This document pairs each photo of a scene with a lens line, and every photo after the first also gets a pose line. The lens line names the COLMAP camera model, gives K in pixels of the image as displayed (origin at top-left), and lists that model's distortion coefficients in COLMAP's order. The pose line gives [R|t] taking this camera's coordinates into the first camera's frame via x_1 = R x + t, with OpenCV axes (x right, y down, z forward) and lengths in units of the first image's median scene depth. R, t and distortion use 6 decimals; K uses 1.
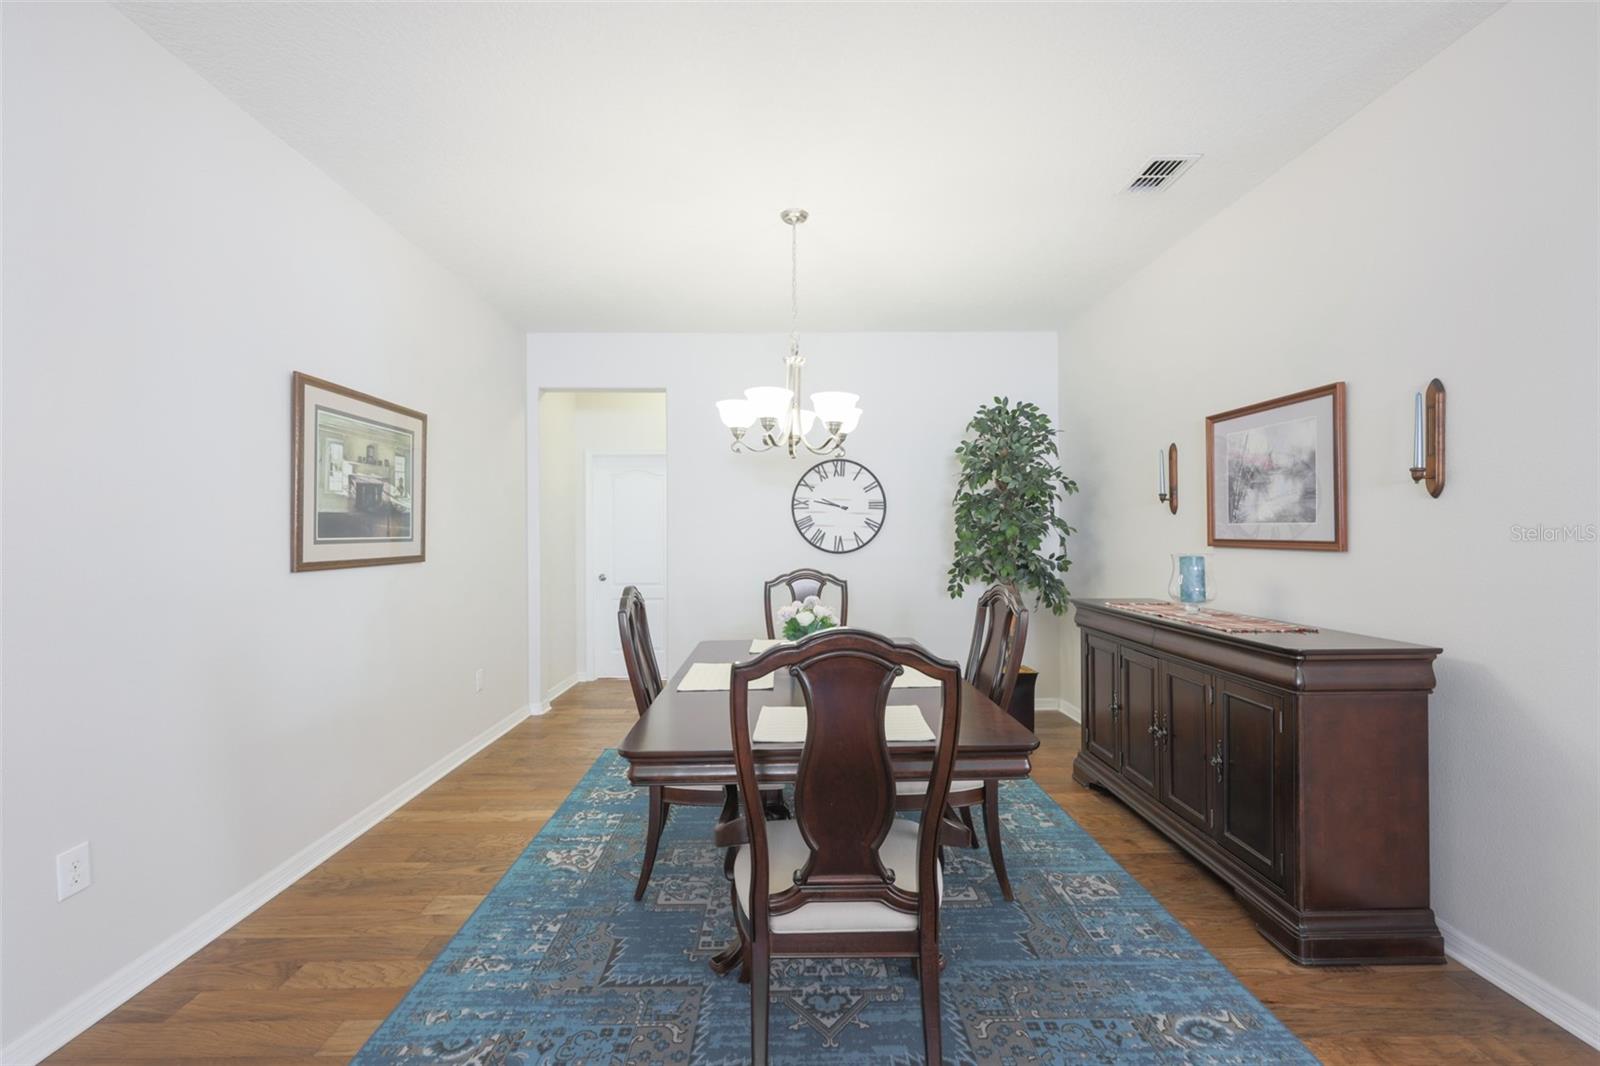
lens RADIAL K [[676.2, 0, 792.2], [0, 676.2, 532.7], [0, 0, 1]] dist [-0.005275, -0.000002]
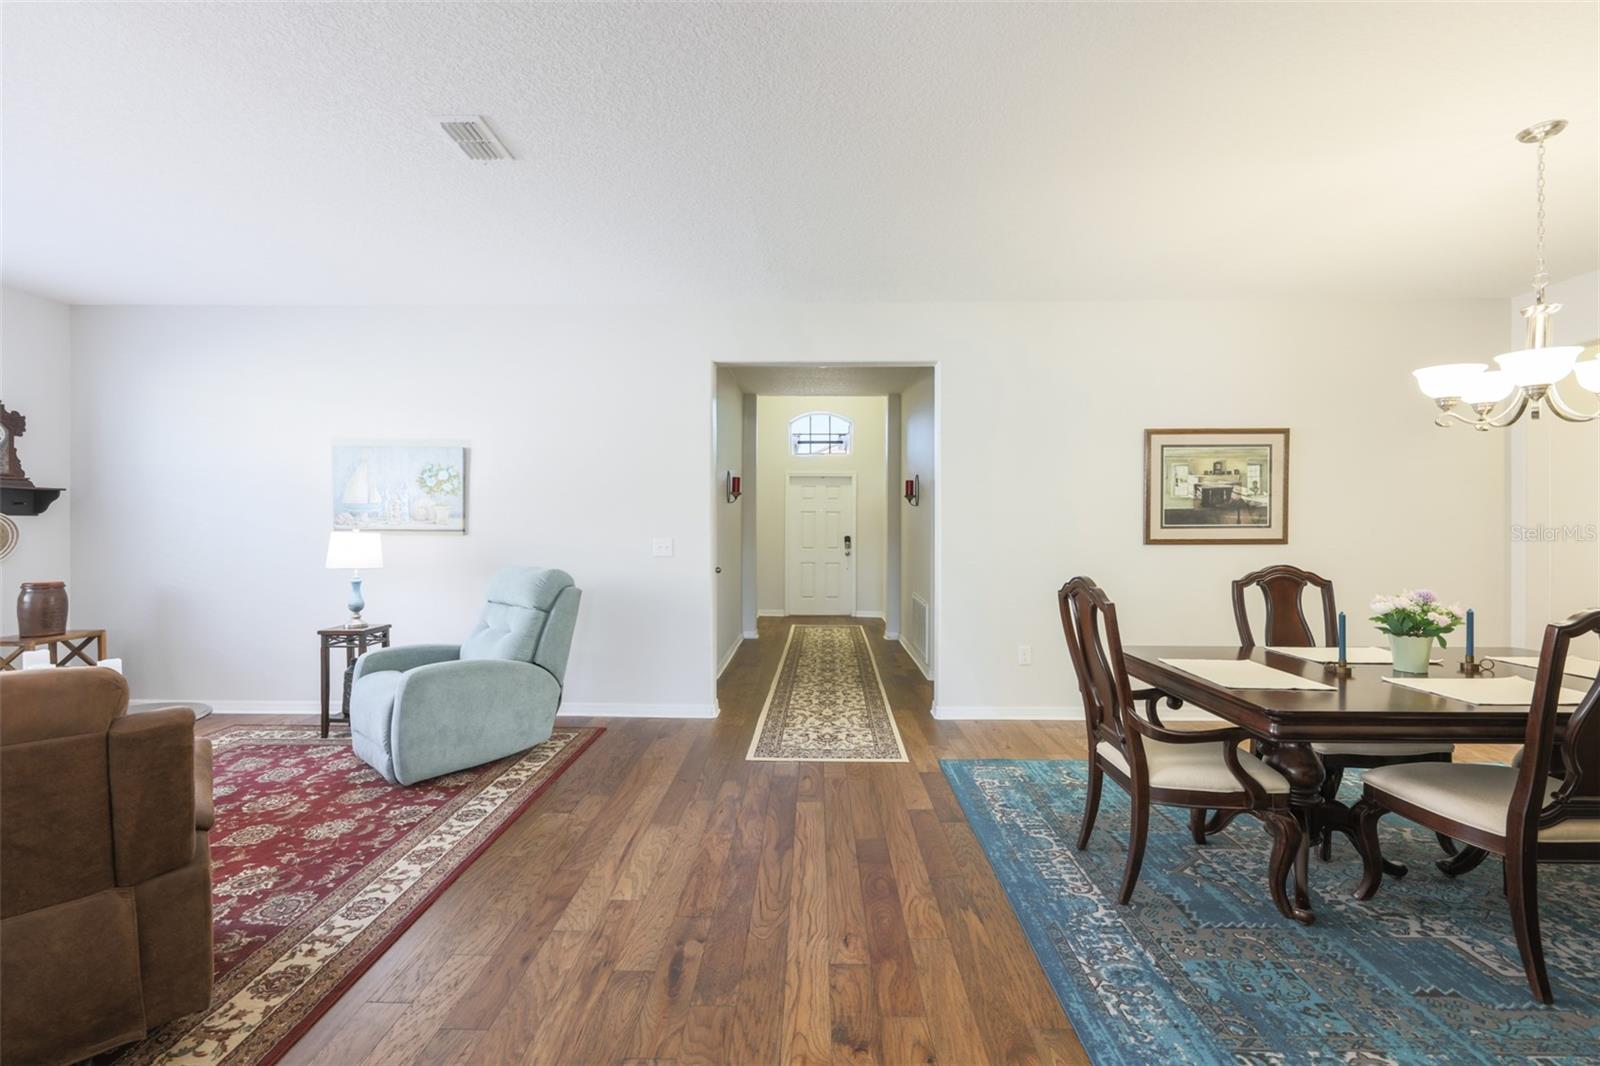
lens RADIAL K [[672.7, 0, 799.5], [0, 672.7, 528.4], [0, 0, 1]] dist [-0.003351, 0.000098]
pose [[-0.035655, 0.010547, -0.999309, 0.825181], [0.002260, 0.999943, 0.010473, -0.002439], [0.999362, -0.001885, -0.035676, 0.137239]]
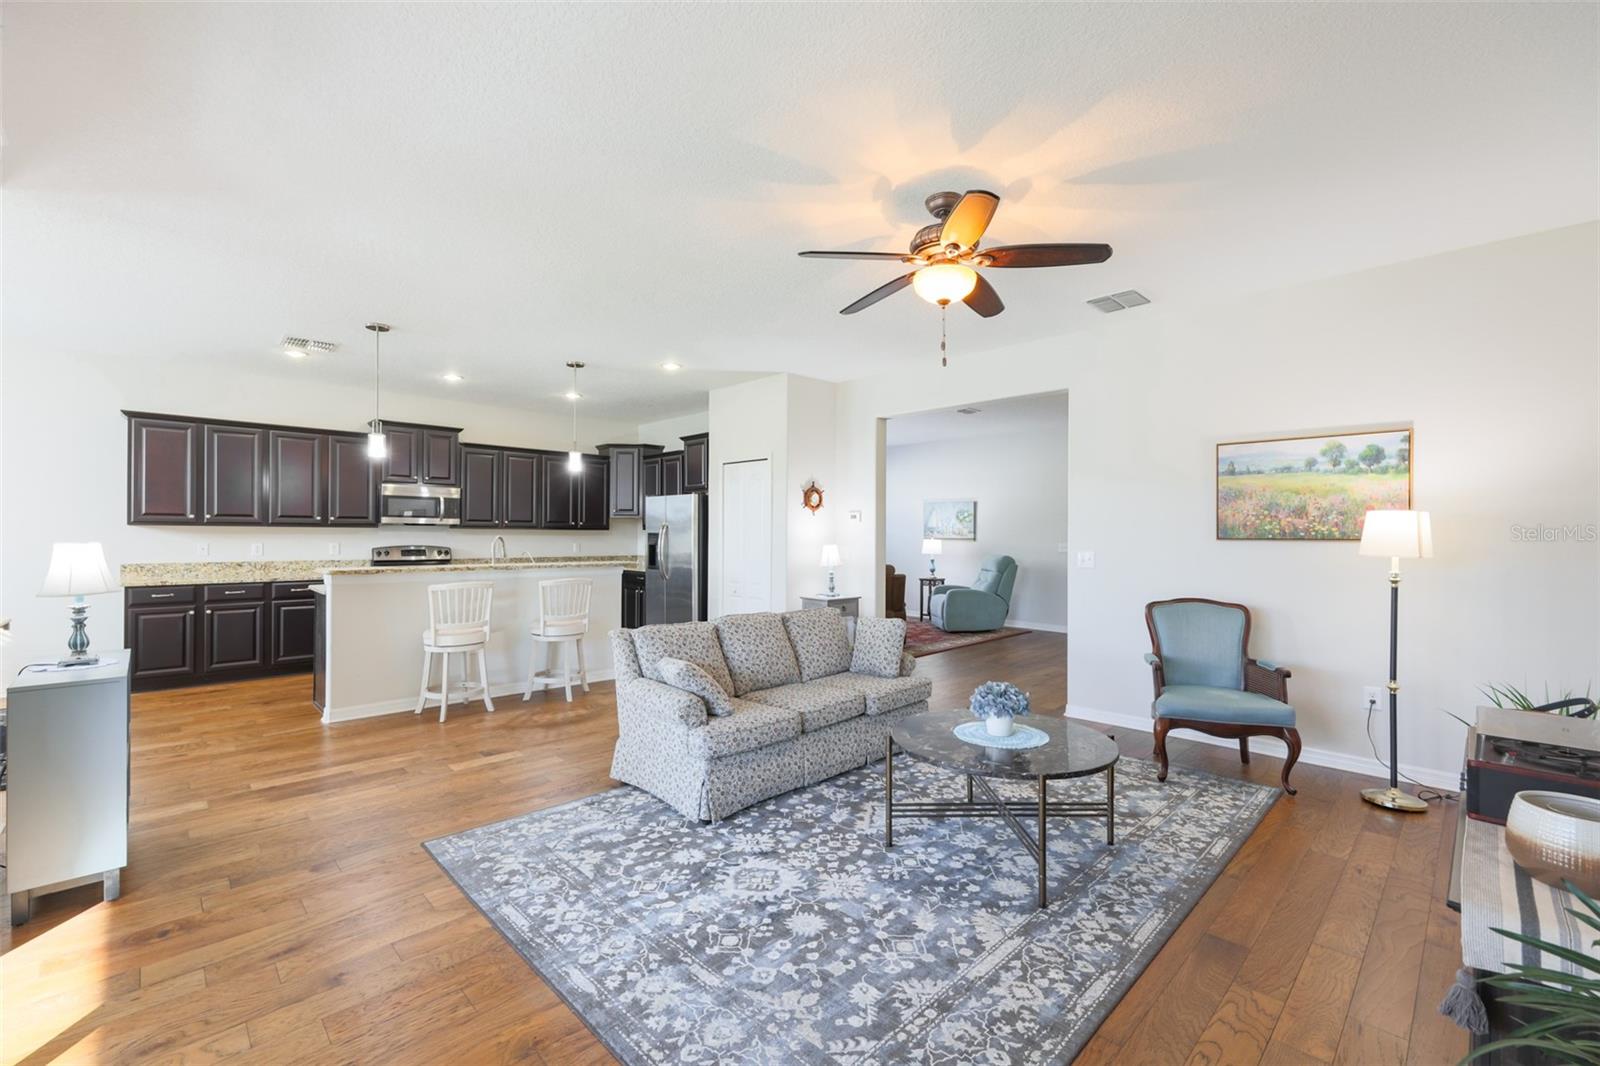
lens RADIAL K [[676.2, 0, 792.2], [0, 676.2, 532.7], [0, 0, 1]] dist [-0.005275, -0.000002]
pose [[-0.730476, 0.001923, -0.682936, 2.210845], [0.003230, 0.999995, -0.000639, -0.014319], [0.682931, -0.002673, -0.730478, 1.106201]]
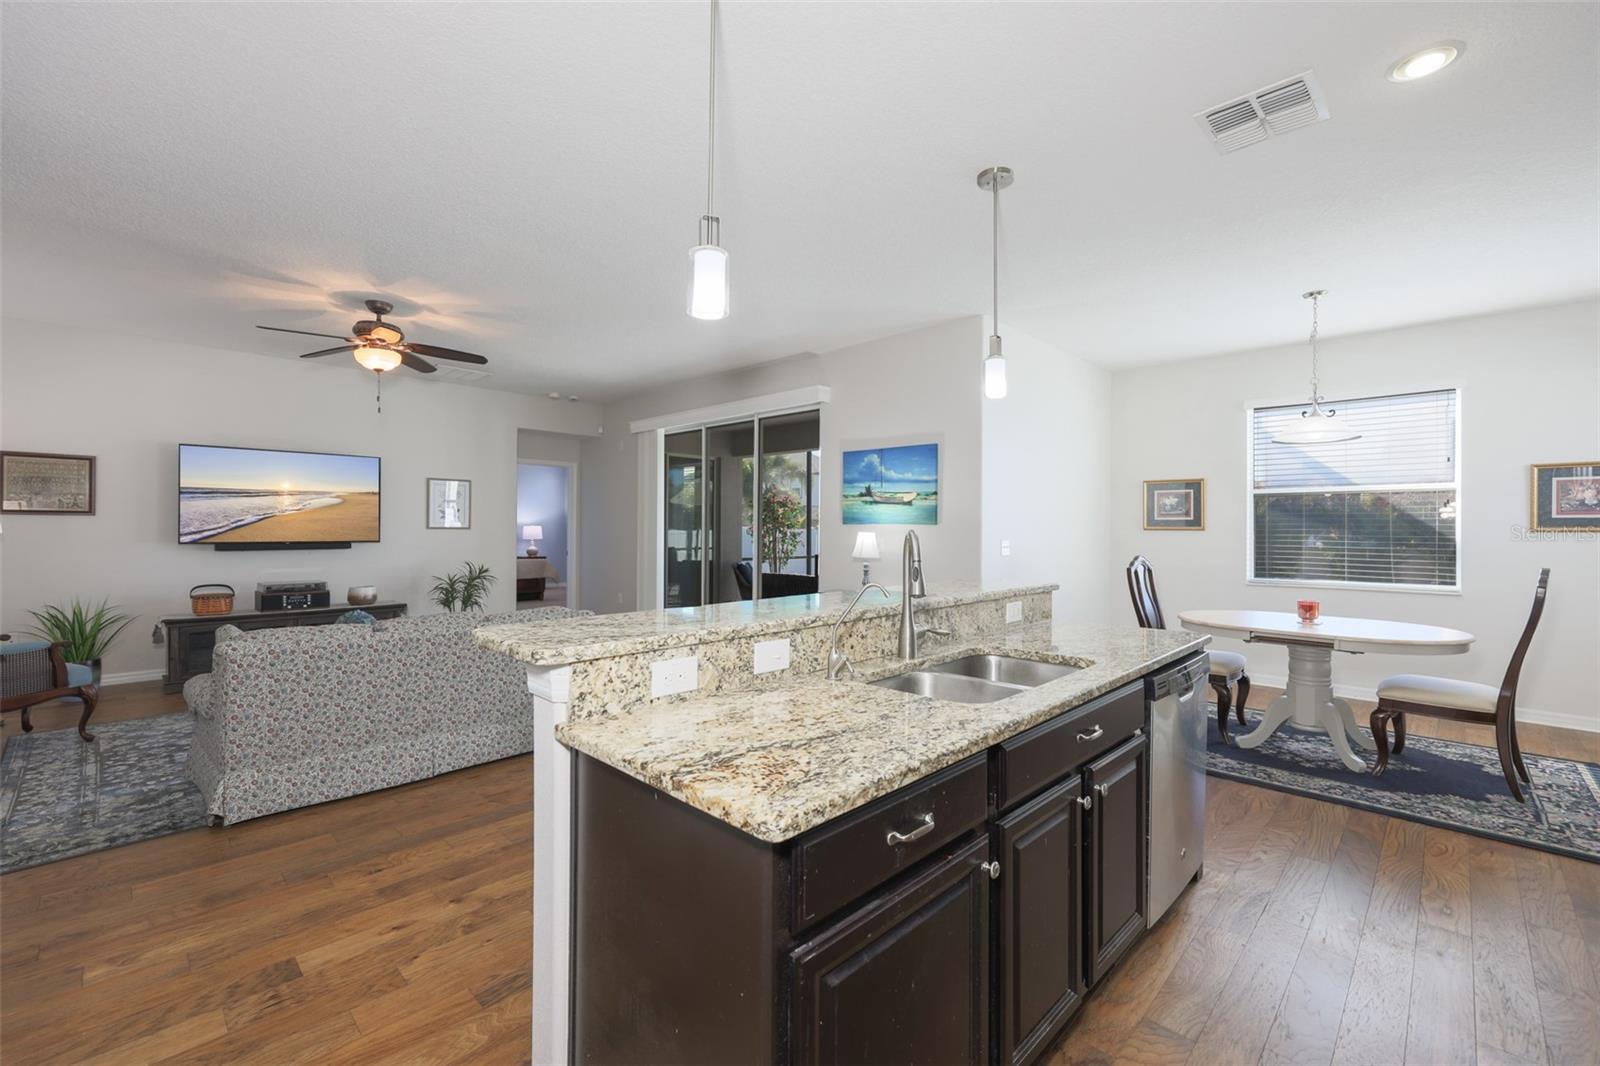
lens RADIAL K [[676.2, 0, 792.2], [0, 676.2, 532.7], [0, 0, 1]] dist [-0.005275, -0.000002]
pose [[0.714365, 0.008603, 0.699721, 1.028766], [-0.015373, 0.999876, 0.003401, -0.006554], [-0.699605, -0.013186, 0.714409, -1.110175]]
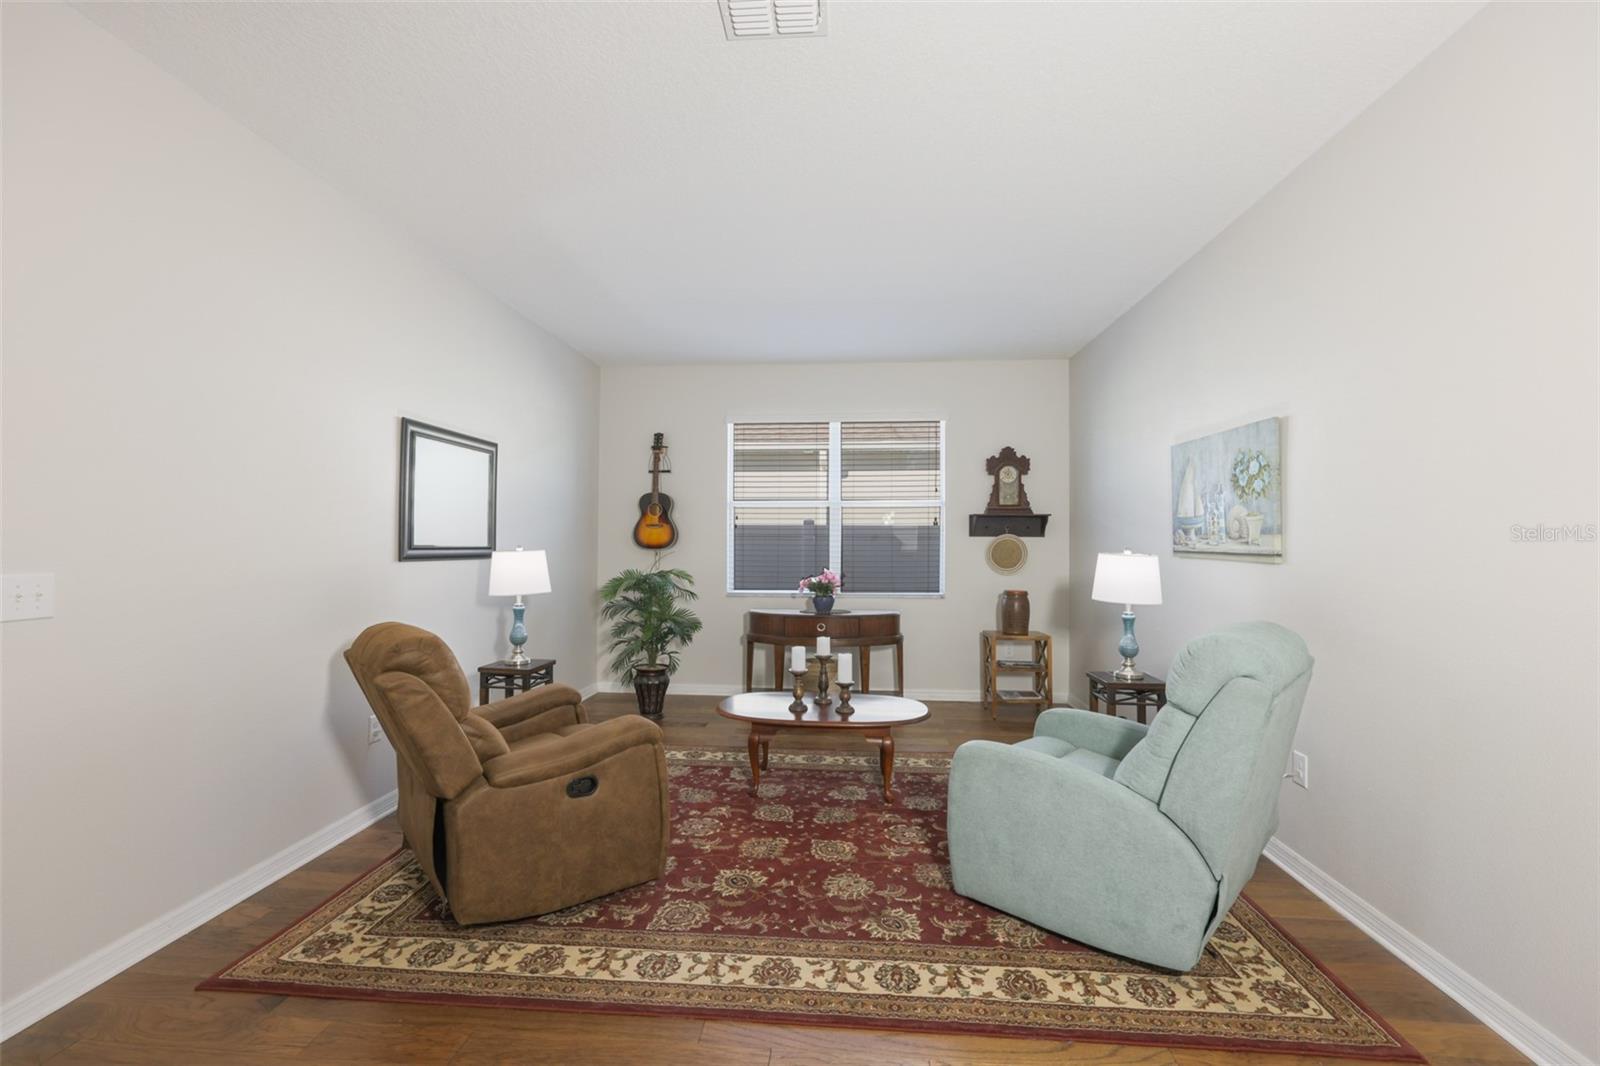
lens RADIAL K [[672.7, 0, 799.5], [0, 672.7, 528.4], [0, 0, 1]] dist [-0.003351, 0.000098]
pose [[-0.995207, 0.001374, 0.097784, -0.055925], [-0.000963, 0.999715, -0.023853, 0.002095], [-0.097788, -0.023833, -0.994922, 0.286606]]
